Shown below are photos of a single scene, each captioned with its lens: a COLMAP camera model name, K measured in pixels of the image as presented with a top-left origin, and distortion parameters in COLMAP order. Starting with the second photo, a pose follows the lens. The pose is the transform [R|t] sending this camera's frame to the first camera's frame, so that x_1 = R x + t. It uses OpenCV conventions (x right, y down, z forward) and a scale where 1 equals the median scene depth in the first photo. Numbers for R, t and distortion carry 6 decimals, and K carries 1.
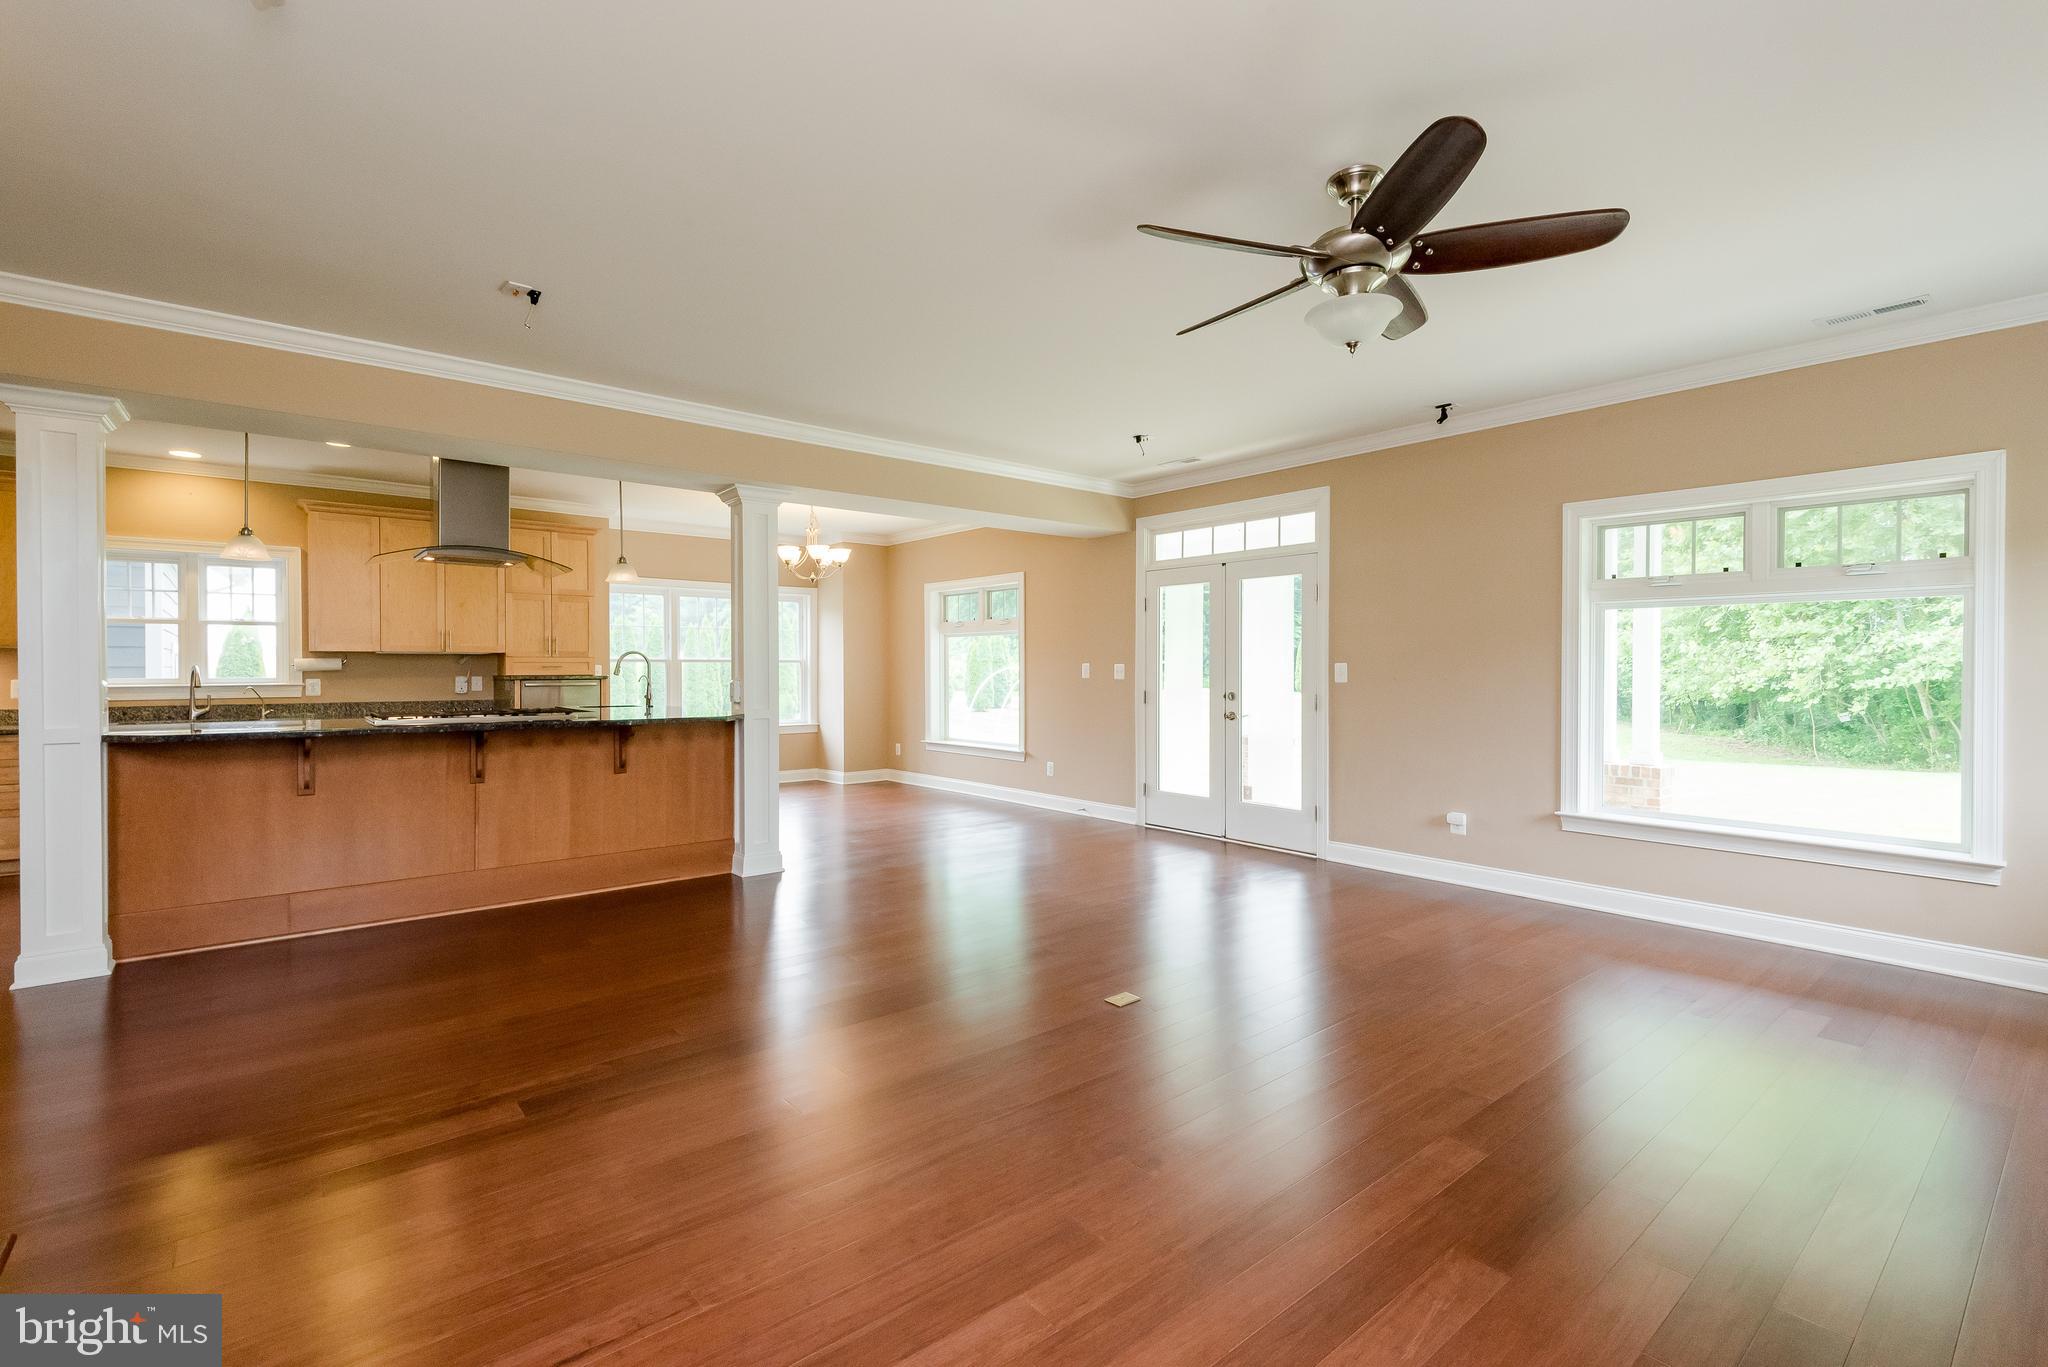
lens RADIAL K [[936.7, 0, 1023.1], [0, 936.7, 677.2], [0, 0, 1]] dist [0.025809, -0.007681]
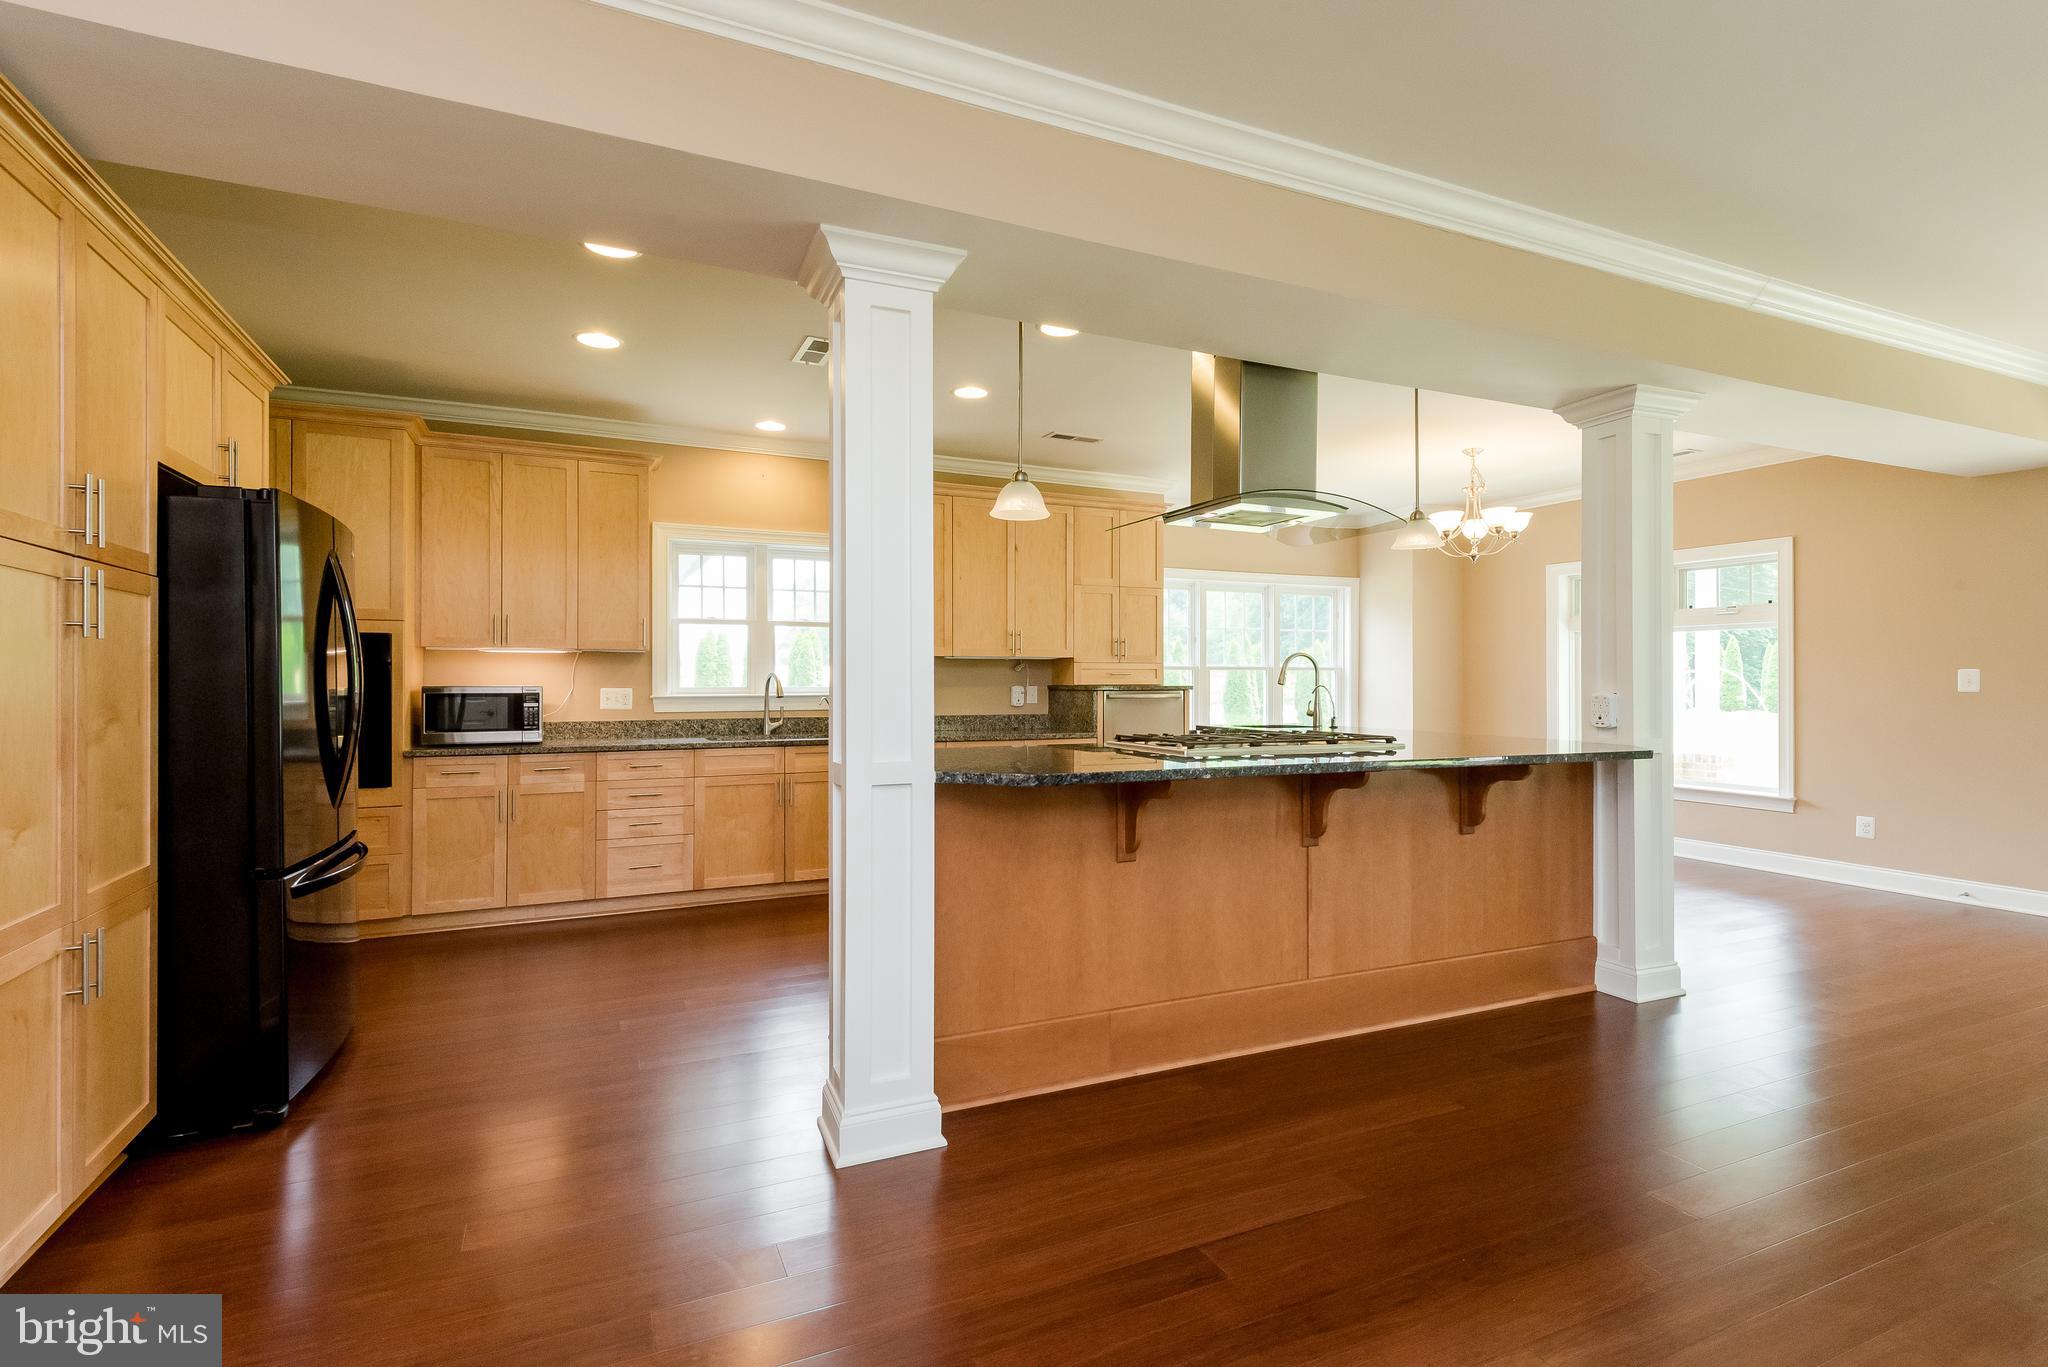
lens RADIAL K [[936.7, 0, 1015.8], [0, 936.7, 673.5], [0, 0, 1]] dist [0.025809, -0.007681]
pose [[0.965108, -0.001330, -0.261850, -0.429884], [-0.003021, 0.999864, -0.016212, 0.001948], [0.261836, 0.016437, 0.964973, 0.228445]]
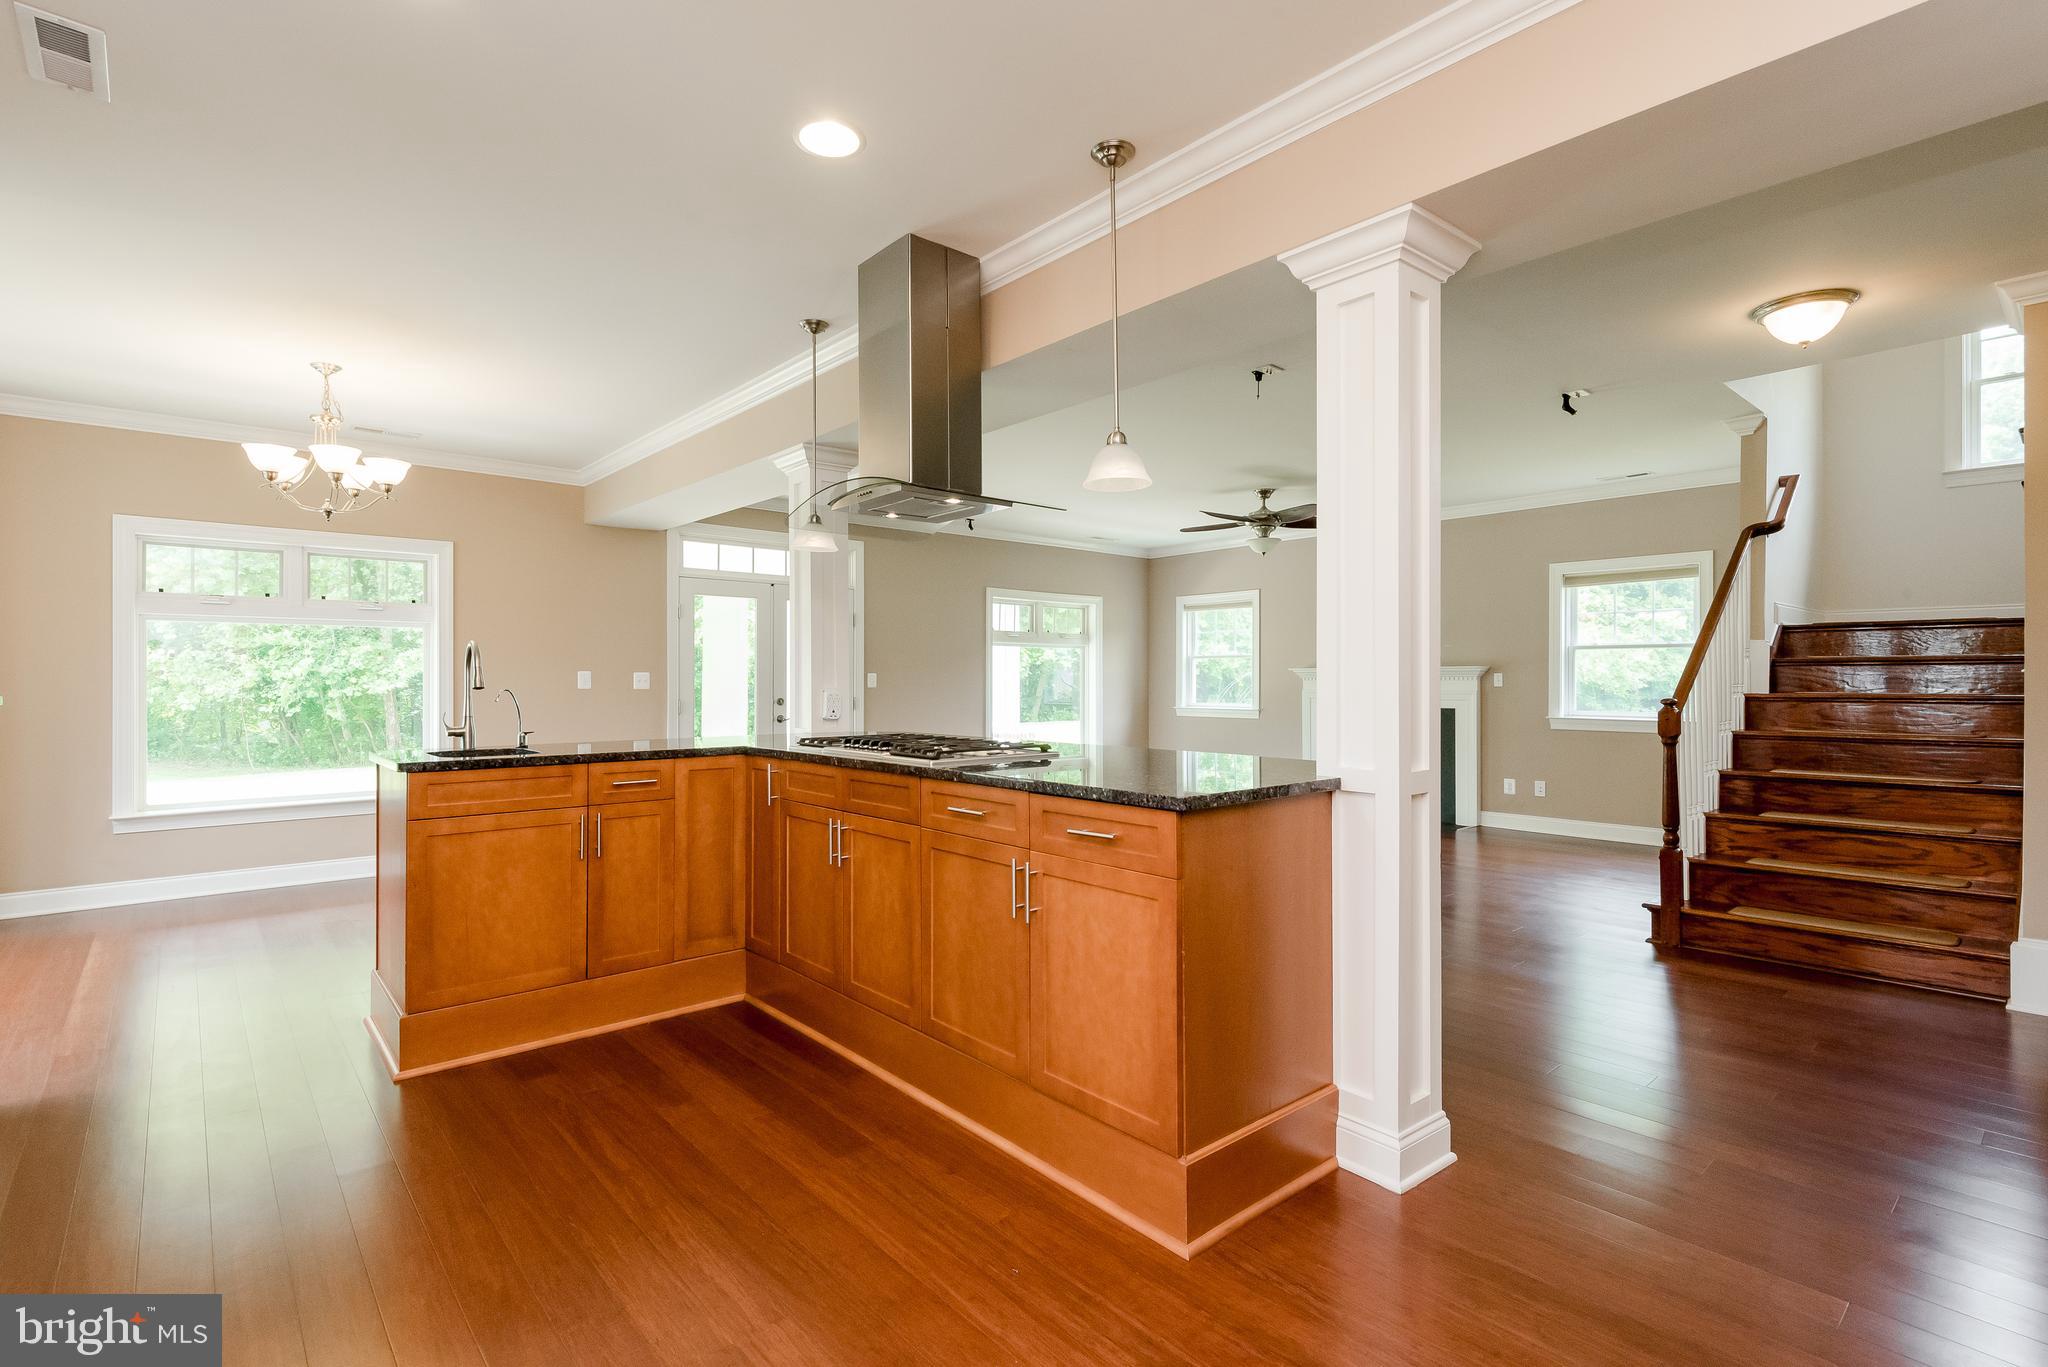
lens RADIAL K [[973.6, 0, 1037.8], [0, 973.6, 673.5], [0, 0, 1]] dist [0.016530, -0.010650]
pose [[-0.047915, 0.005500, 0.998836, -0.942775], [0.009686, 0.999940, -0.005042, -0.004658], [-0.998804, 0.009433, -0.047965, 0.729000]]
